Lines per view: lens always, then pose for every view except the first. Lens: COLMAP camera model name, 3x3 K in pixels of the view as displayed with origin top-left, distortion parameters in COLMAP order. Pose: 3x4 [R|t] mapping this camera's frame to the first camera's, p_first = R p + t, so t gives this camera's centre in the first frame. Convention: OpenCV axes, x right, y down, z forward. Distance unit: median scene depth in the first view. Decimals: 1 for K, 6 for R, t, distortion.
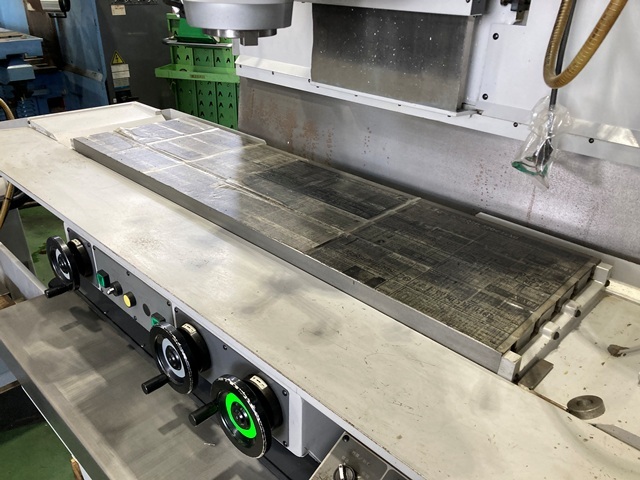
lens RADIAL K [[527.7, 0, 312.1], [0, 527.7, 243.2], [0, 0, 1]] dist [0.023036, -0.008077]
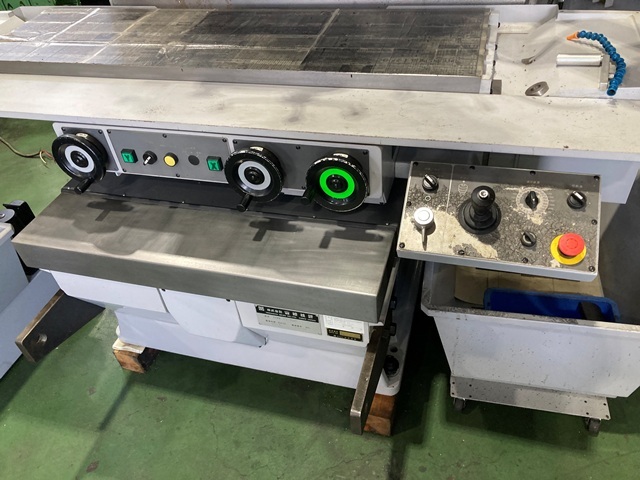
lens RADIAL K [[524.2, 0, 314.2], [0, 524.2, 240.2], [0, 0, 1]] dist [0.023610, -0.011499]
pose [[0.875801, -0.393561, 0.279431, -0.397549], [0.320948, 0.907239, 0.271864, 0.048258], [-0.360506, -0.148416, 0.920874, -0.148291]]
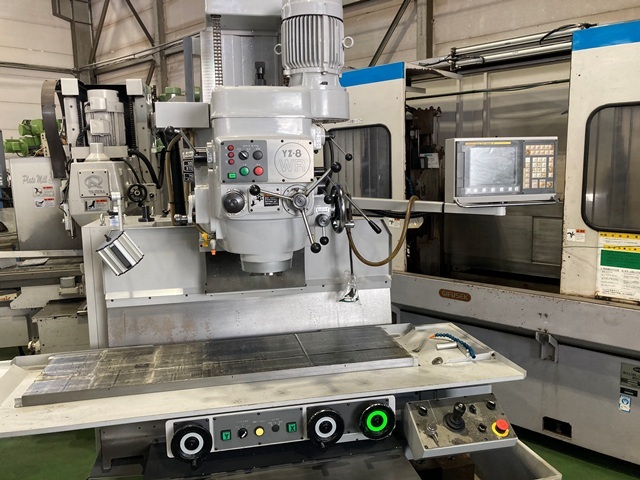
lens RADIAL K [[524.0, 0, 320.8], [0, 524.0, 238.9], [0, 0, 1]] dist [0.023254, -0.014962]
pose [[0.551500, -0.147111, 0.821100, -1.313371], [0.413257, 0.903229, -0.115742, -0.147393], [-0.724614, 0.403158, 0.558926, -0.273302]]
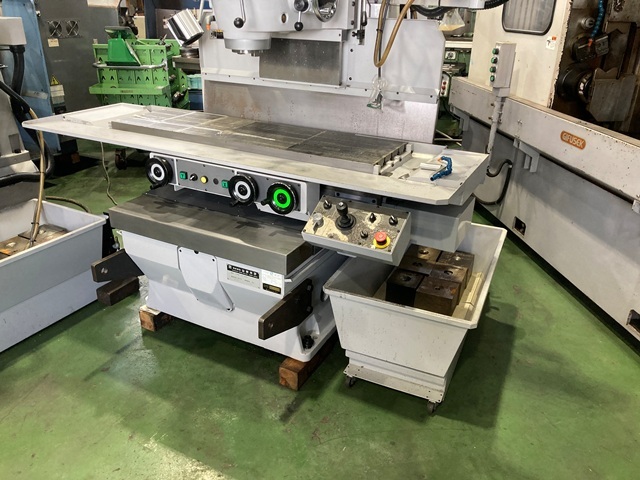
lens RADIAL K [[524.2, 0, 314.2], [0, 524.2, 240.2], [0, 0, 1]] dist [0.023610, -0.011499]
pose [[0.959783, -0.122468, 0.252621, -0.416952], [0.133215, 0.990751, -0.025816, 0.393646], [-0.247123, 0.058431, 0.967221, -0.945336]]
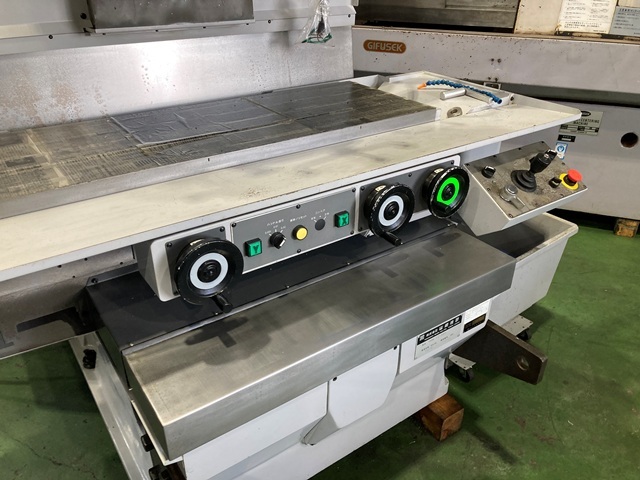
lens RADIAL K [[524.0, 0, 320.8], [0, 524.0, 238.9], [0, 0, 1]] dist [0.023254, -0.014962]
pose [[0.173084, -0.500597, 0.848201, -1.048335], [0.447947, 0.806984, 0.384864, -0.224070], [-0.877146, 0.313335, 0.363917, 0.518707]]
